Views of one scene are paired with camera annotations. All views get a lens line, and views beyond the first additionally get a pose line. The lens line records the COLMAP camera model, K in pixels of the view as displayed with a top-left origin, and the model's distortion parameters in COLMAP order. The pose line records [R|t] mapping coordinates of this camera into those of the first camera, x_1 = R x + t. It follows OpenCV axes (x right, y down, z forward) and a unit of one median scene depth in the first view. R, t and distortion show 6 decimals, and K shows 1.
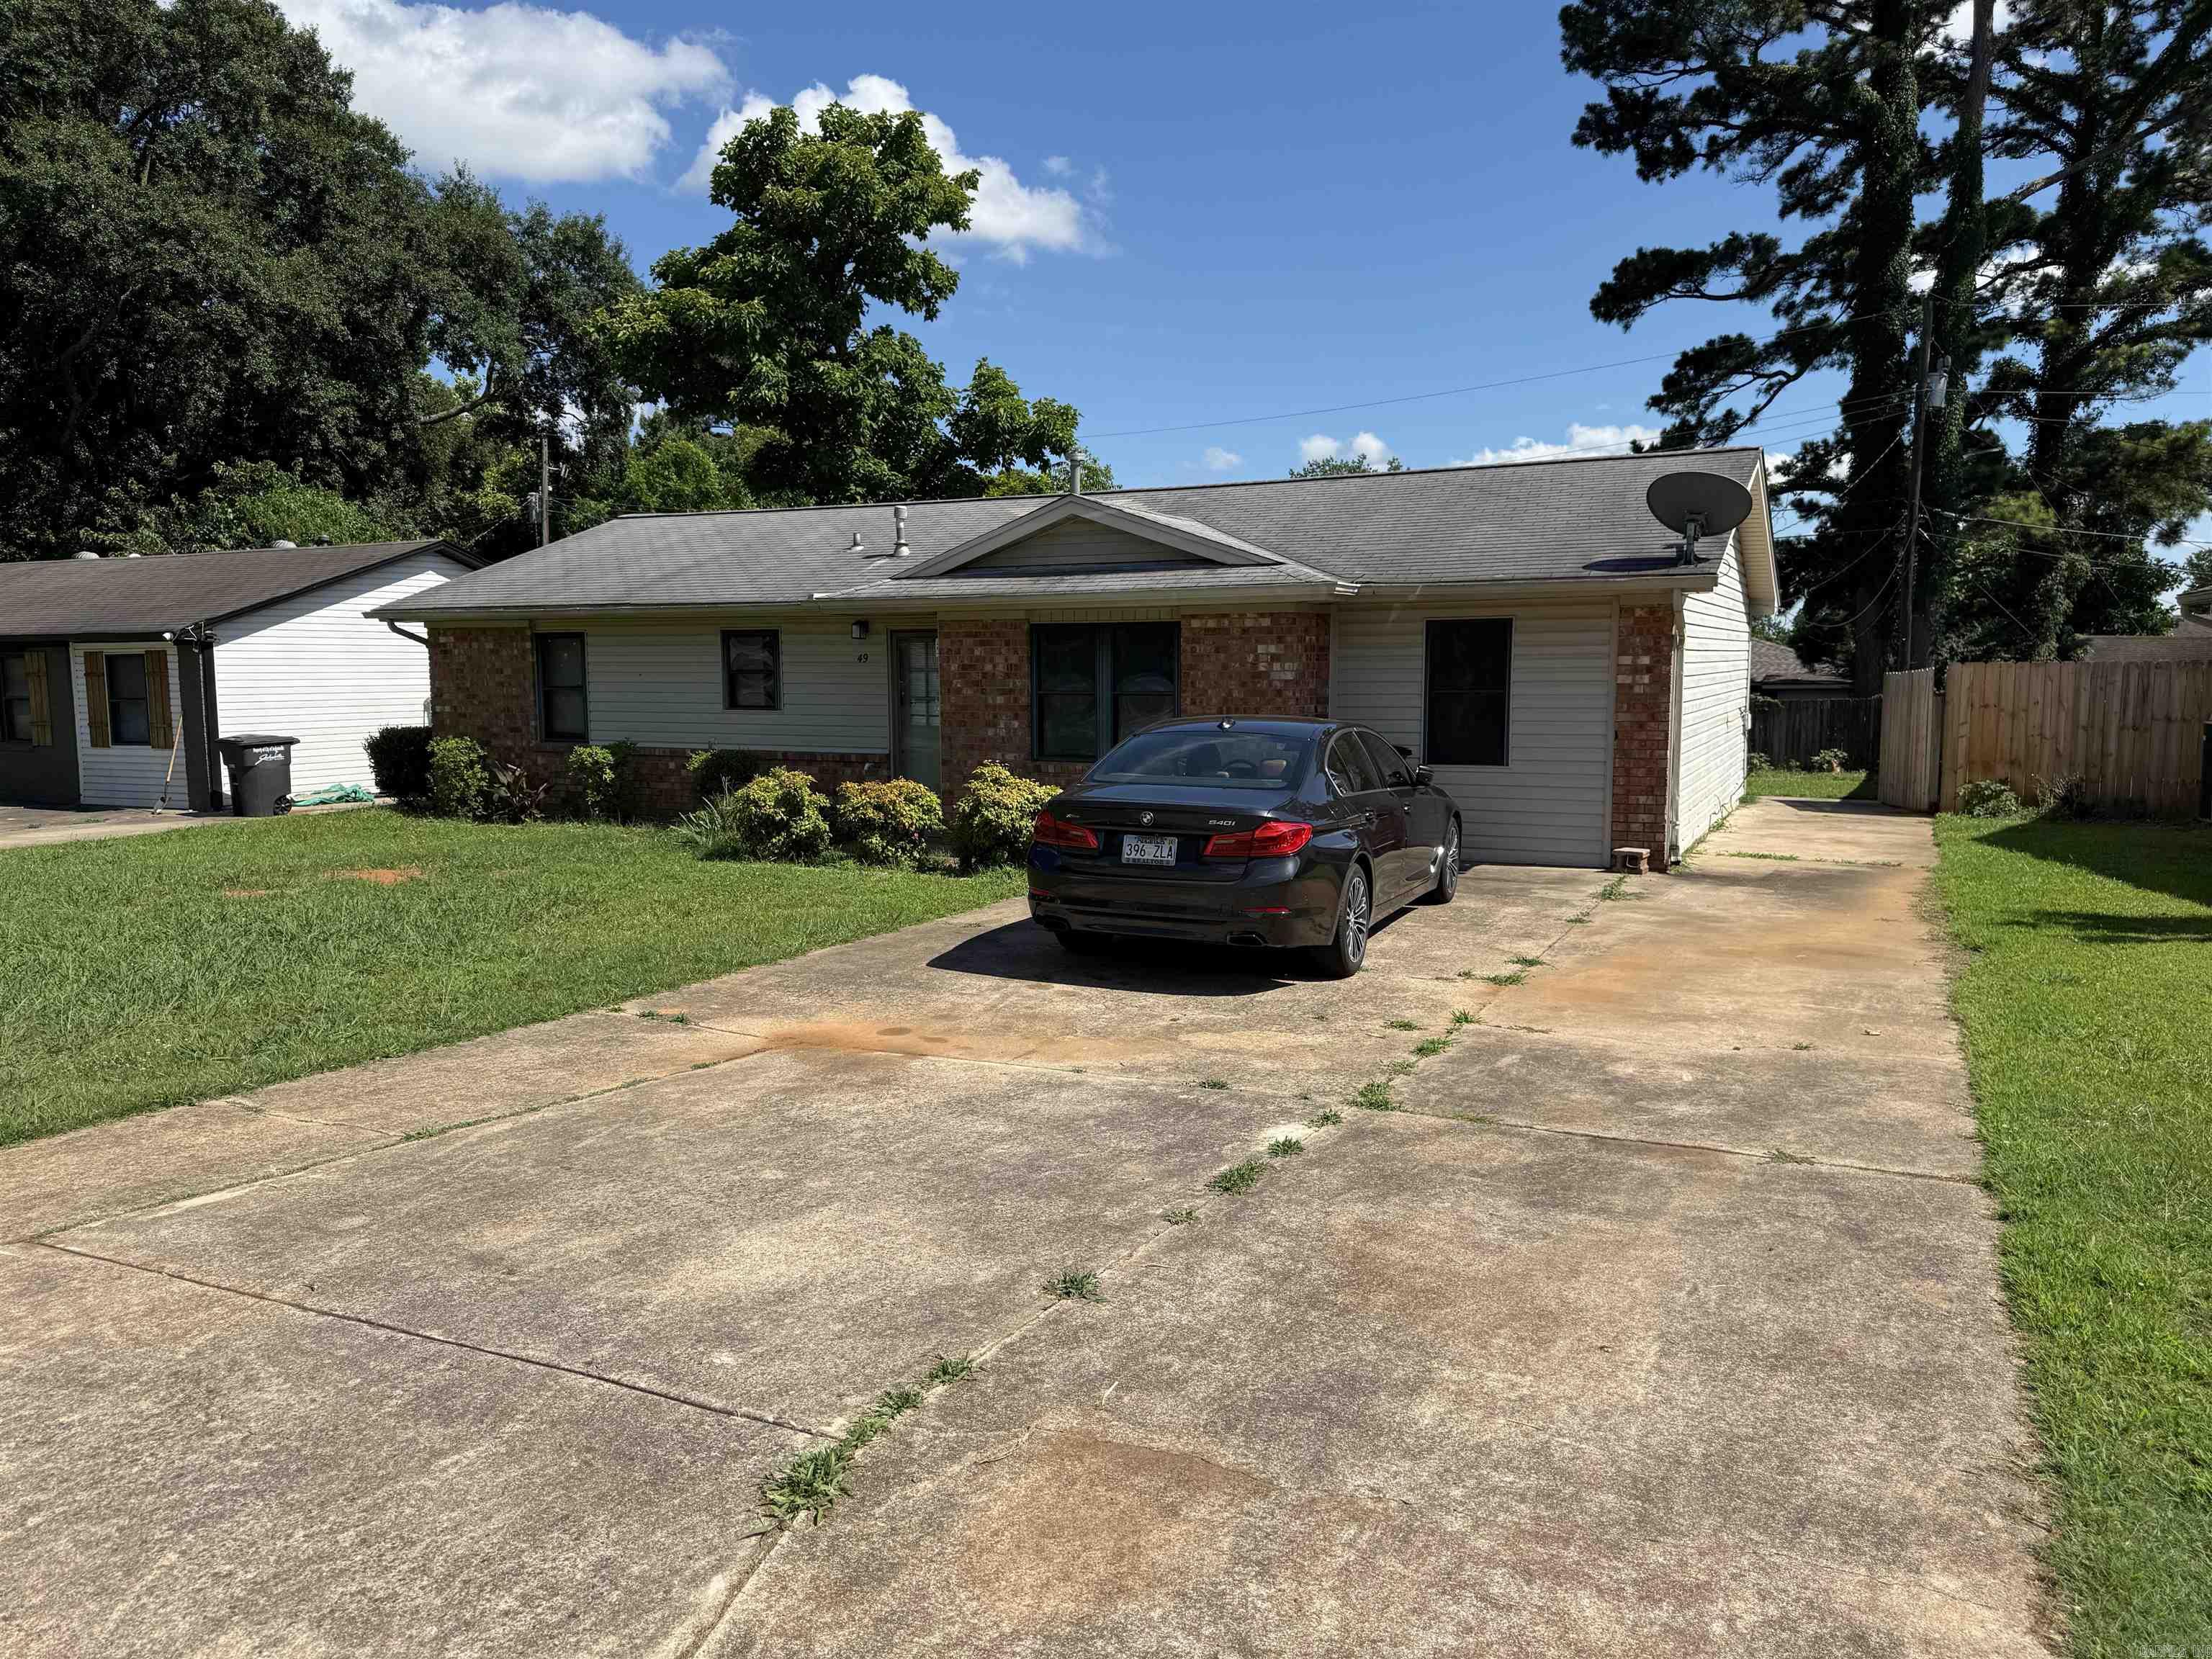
lens RADIAL K [[1669.1, 0, 1104.1], [0, 1669.1, 878.5], [0, 0, 1]] dist [0.159814, -0.315863]
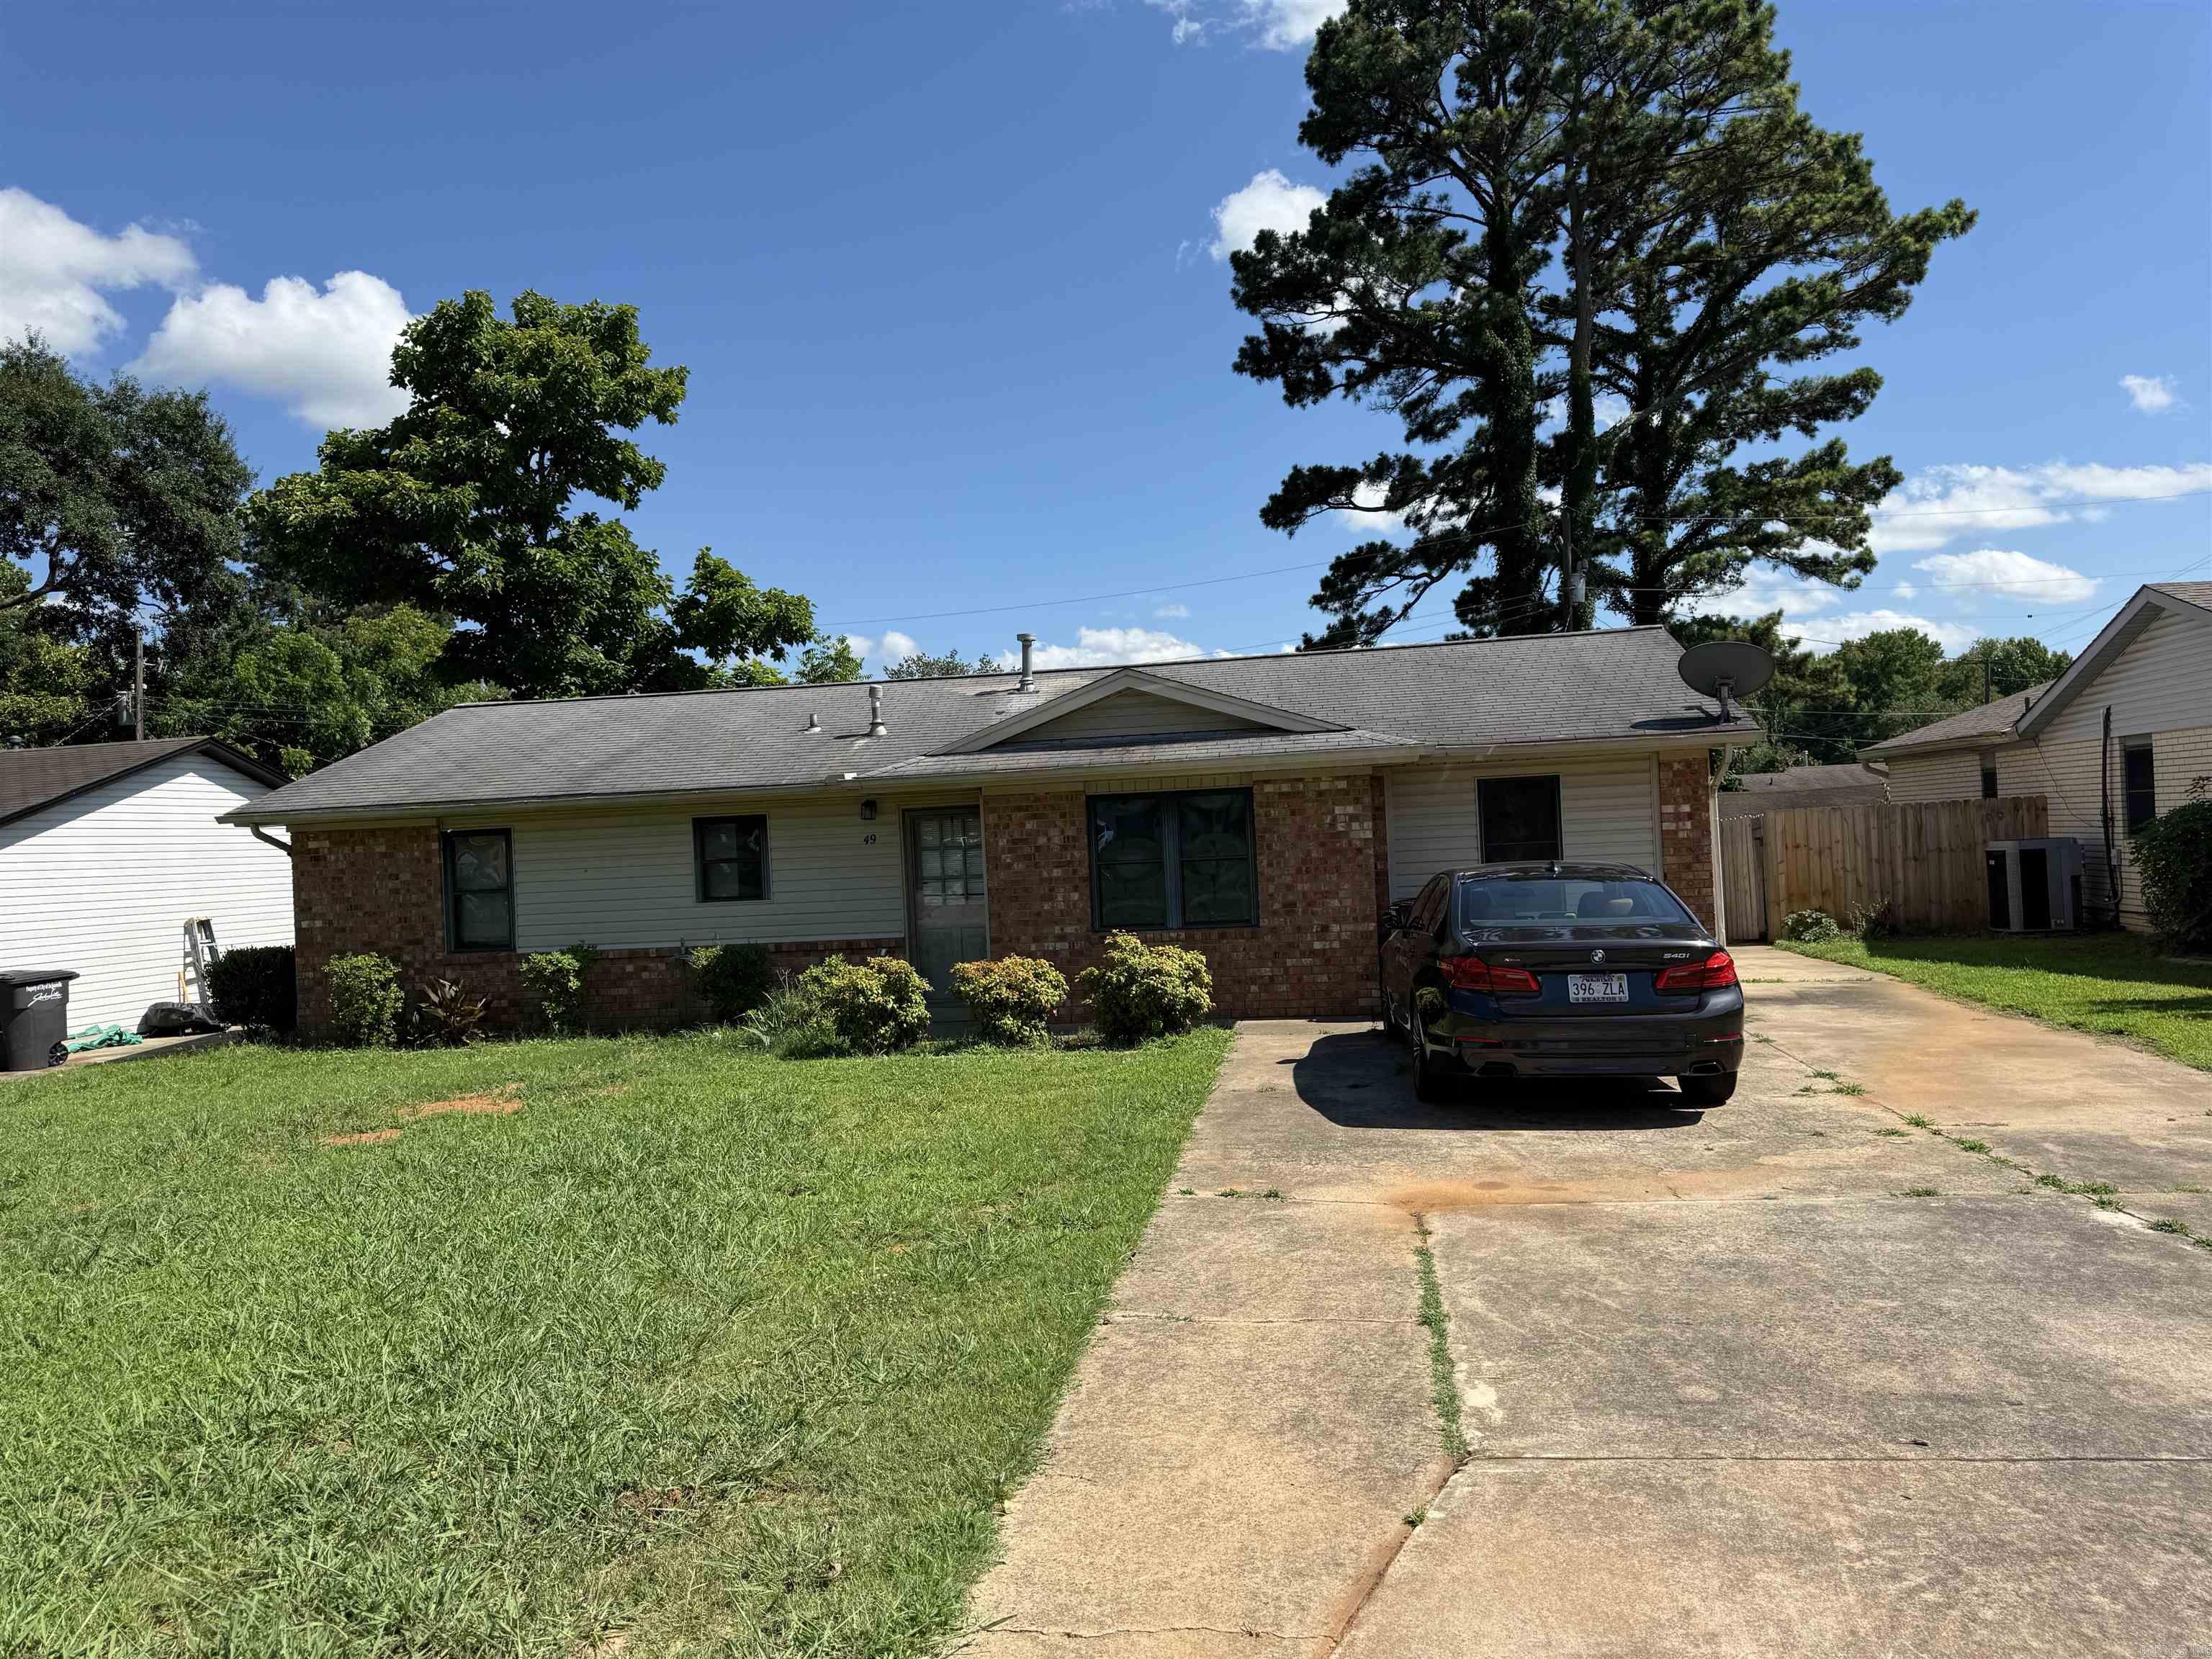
lens RADIAL K [[1690.1, 0, 1015.9], [0, 1690.1, 864.8], [0, 0, 1]] dist [0.092990, -0.144777]
pose [[0.946400, -0.043173, 0.320098, -0.251813], [0.082940, 0.990280, -0.111657, -0.001850], [-0.312166, 0.132221, 0.940782, 0.047888]]
